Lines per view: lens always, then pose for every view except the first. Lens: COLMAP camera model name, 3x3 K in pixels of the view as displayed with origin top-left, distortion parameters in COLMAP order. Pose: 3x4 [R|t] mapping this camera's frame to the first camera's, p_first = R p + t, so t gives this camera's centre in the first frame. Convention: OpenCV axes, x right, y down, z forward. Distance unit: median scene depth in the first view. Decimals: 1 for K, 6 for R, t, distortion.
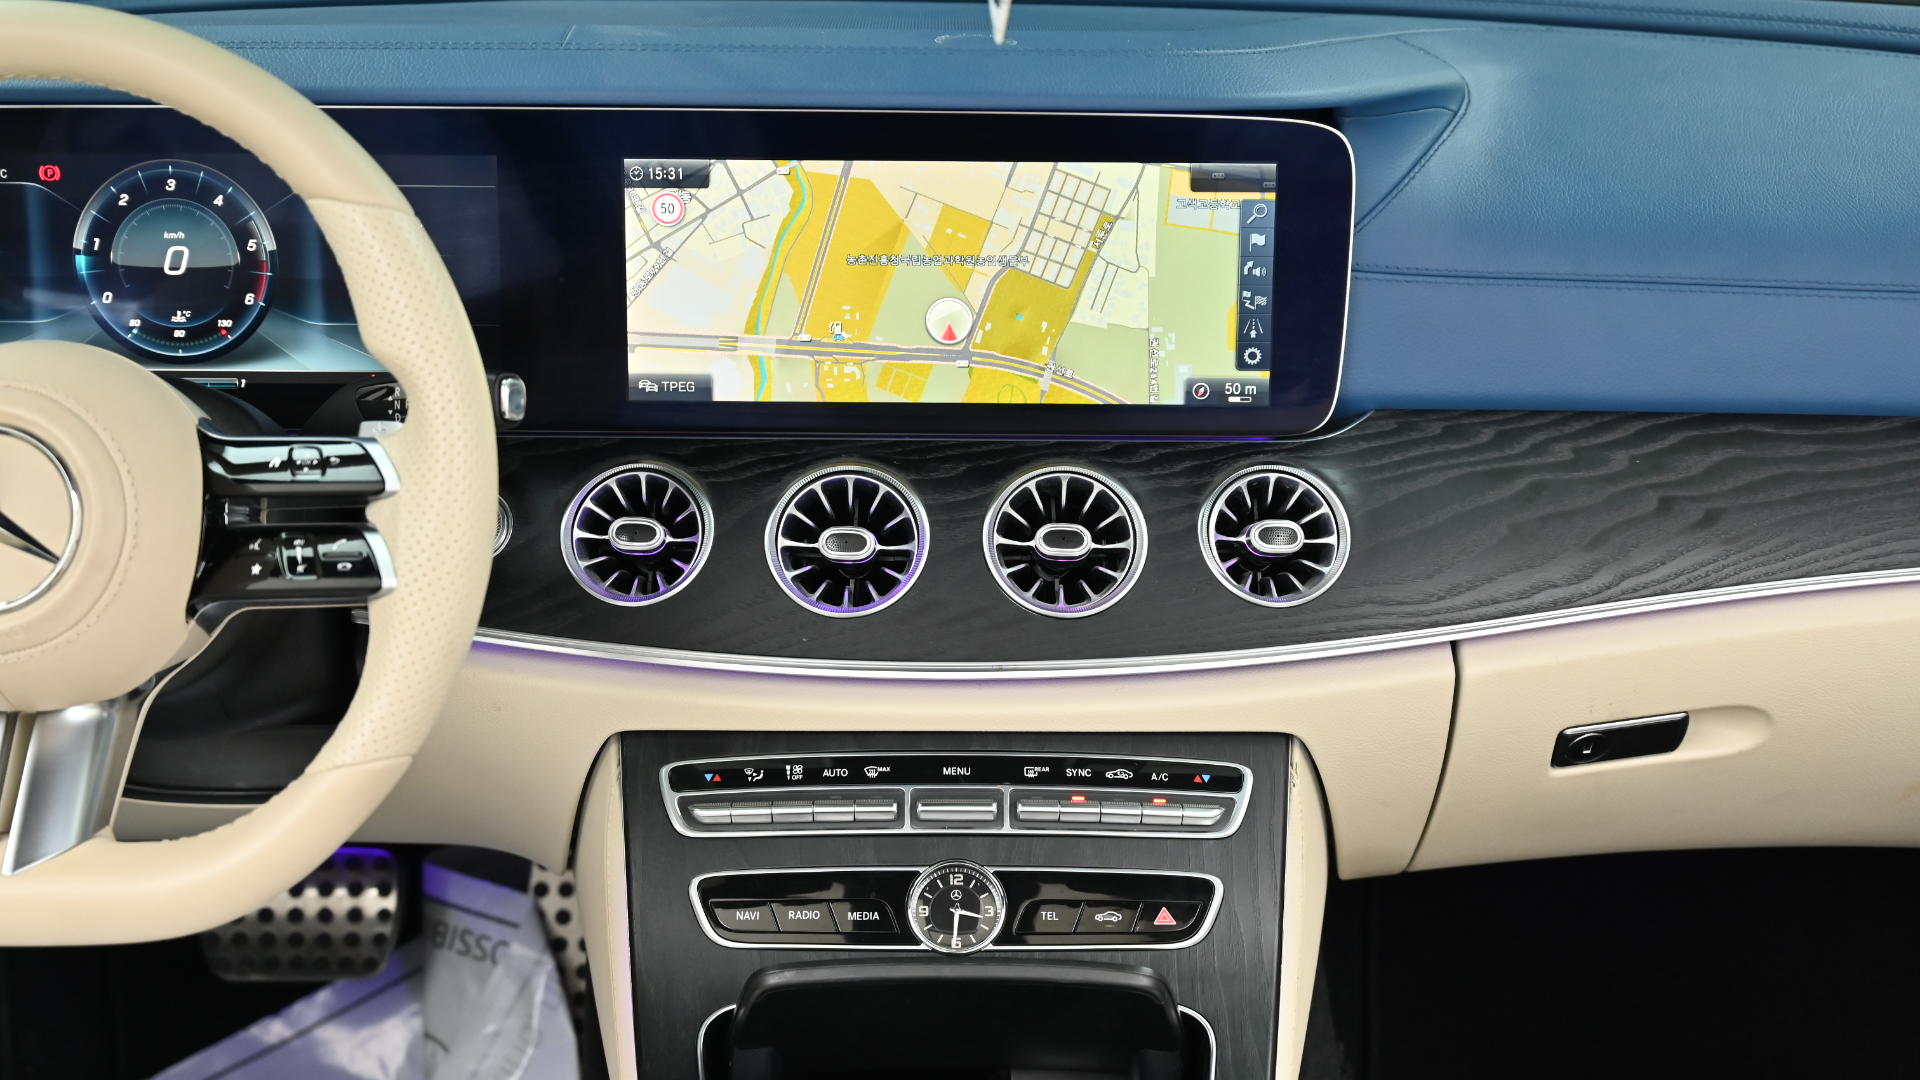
lens RADIAL K [[2856.8, 0, 963.2], [0, 2856.8, 533.1], [0, 0, 1]] dist [0.007585, 0.000000]
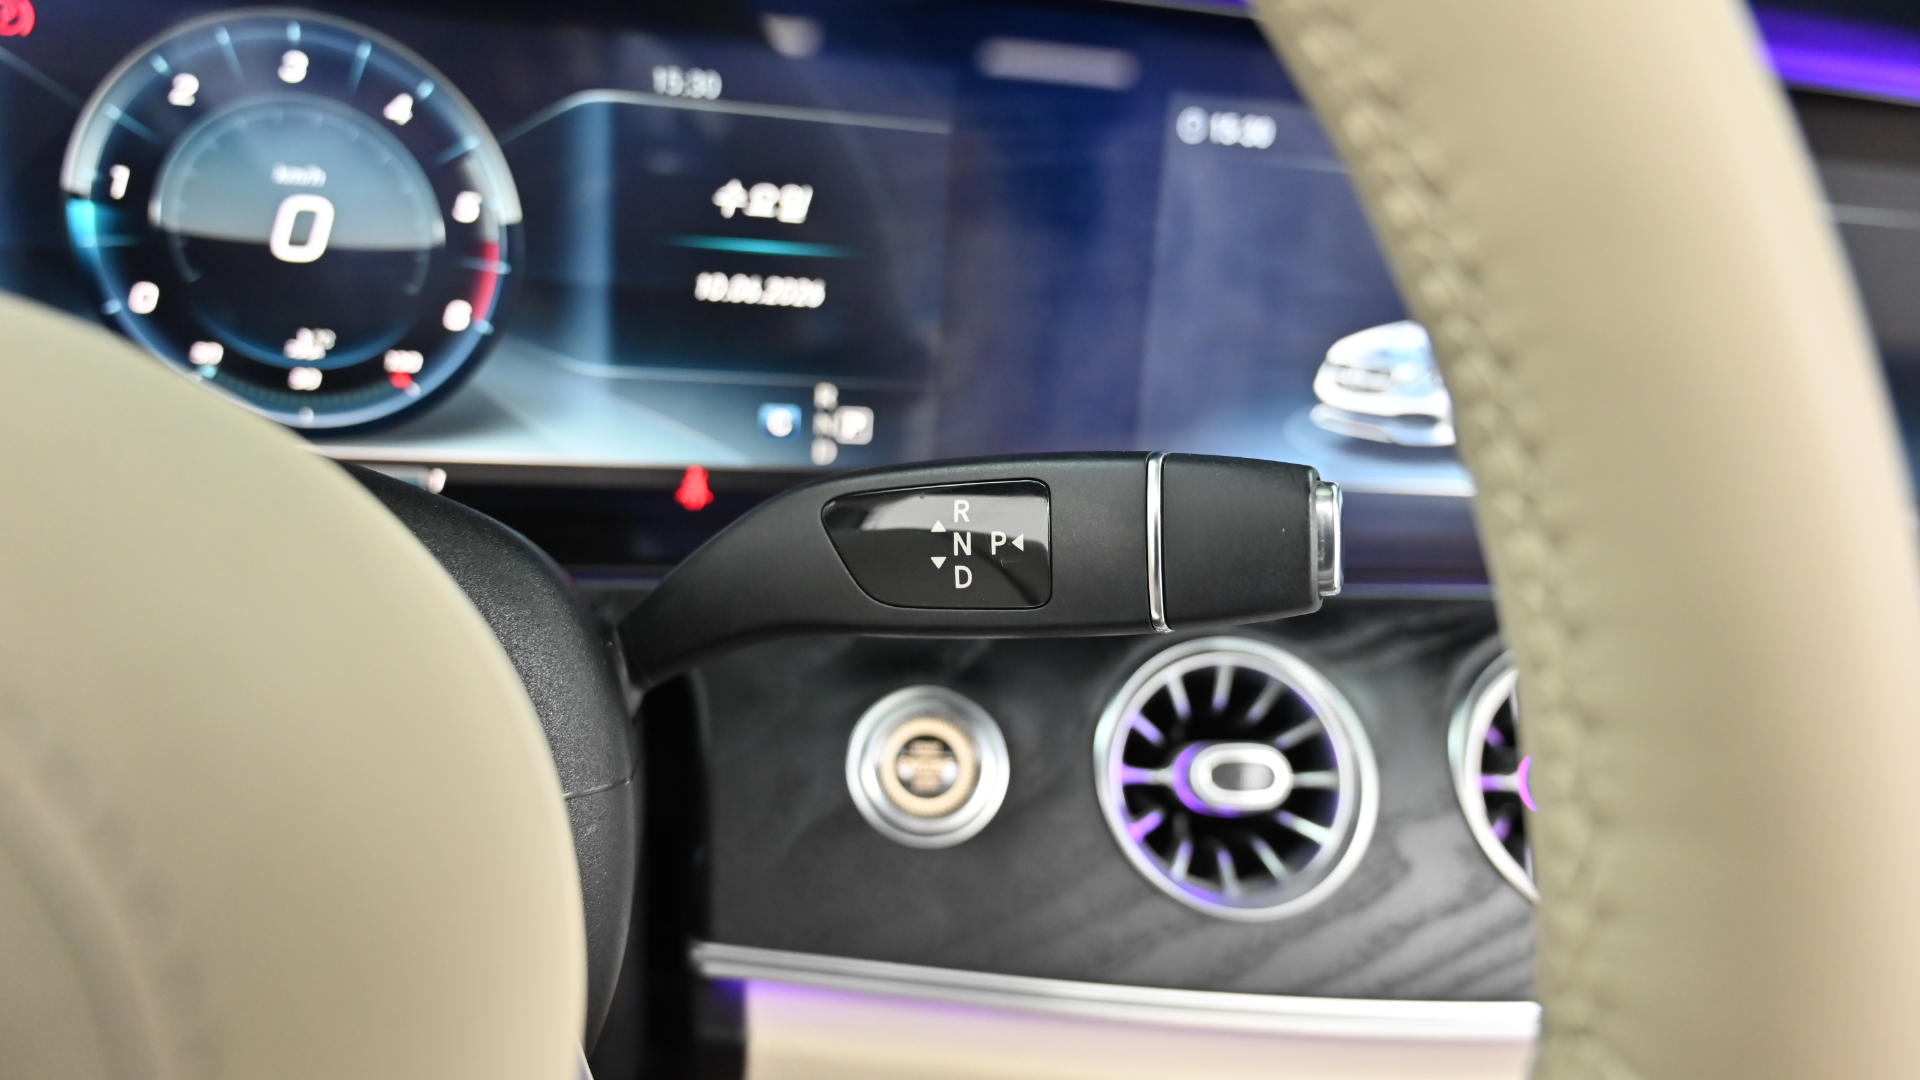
lens RADIAL K [[1373.8, 0, 958.0], [0, 1373.8, 548.6], [0, 0, 1]] dist [0.005802, -0.001147]
pose [[0.968950, 0.008474, 0.247110, -0.224210], [-0.009372, 0.999953, 0.002461, -0.042137], [-0.247077, -0.004701, 0.968984, 0.743438]]
